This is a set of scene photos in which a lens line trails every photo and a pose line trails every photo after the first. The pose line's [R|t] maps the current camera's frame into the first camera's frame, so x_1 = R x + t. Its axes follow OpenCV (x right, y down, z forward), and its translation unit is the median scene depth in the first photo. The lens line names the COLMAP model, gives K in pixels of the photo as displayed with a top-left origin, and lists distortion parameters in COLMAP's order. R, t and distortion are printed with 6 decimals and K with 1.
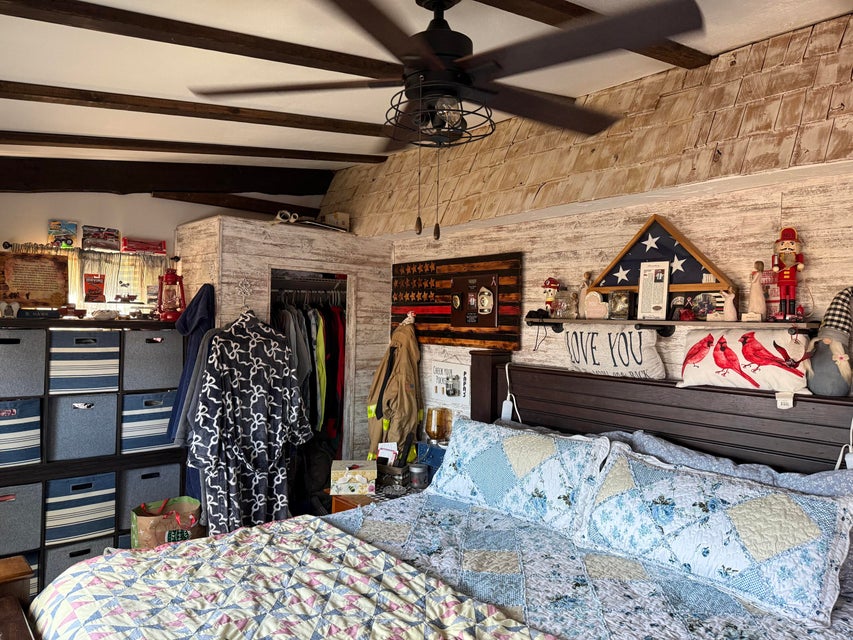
lens RADIAL K [[597.0, 0, 427.4], [0, 597.0, 323.9], [0, 0, 1]] dist [0.136127, -0.208919]
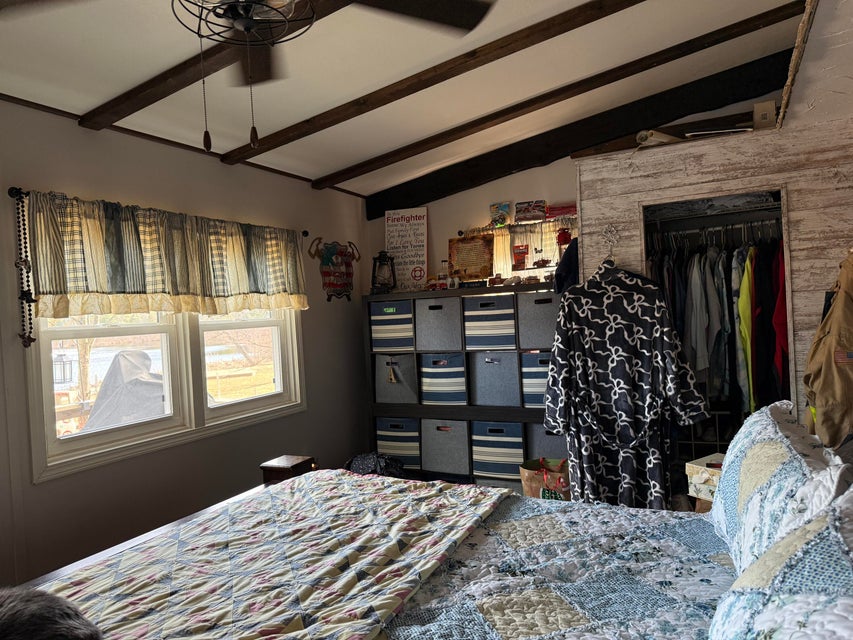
lens RADIAL K [[597.0, 0, 427.4], [0, 597.0, 323.9], [0, 0, 1]] dist [0.136127, -0.208919]
pose [[0.380084, -0.024321, -0.924632, 0.424420], [0.058768, 0.998269, -0.002100, 0.057425], [0.923083, -0.053540, 0.380856, 0.441142]]
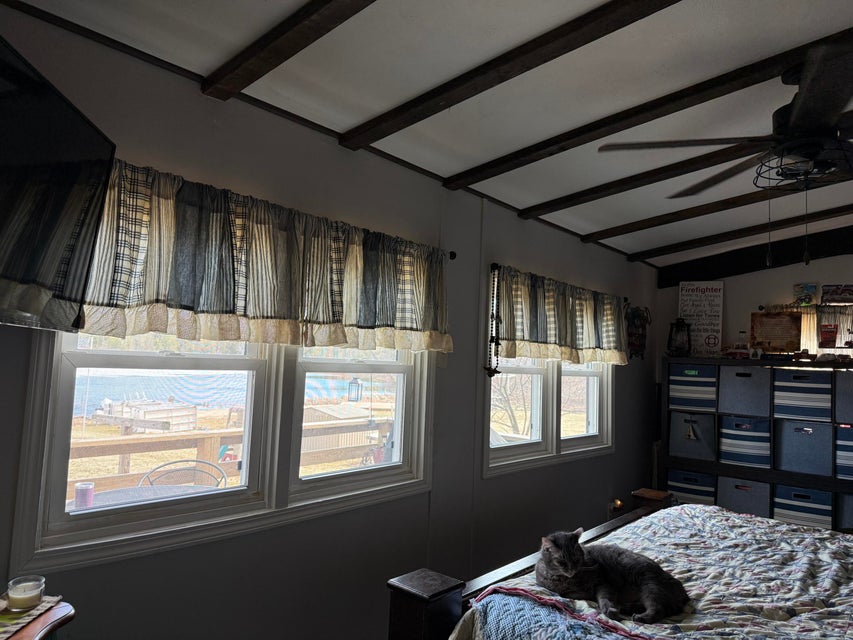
lens RADIAL K [[612.0, 0, 423.9], [0, 612.0, 316.1], [0, 0, 1]] dist [-0.000090, -0.008645]
pose [[0.161245, -0.087010, -0.983071, 0.533087], [-0.046867, 0.994307, -0.095692, 0.056324], [0.985801, 0.061503, 0.156249, 0.032319]]
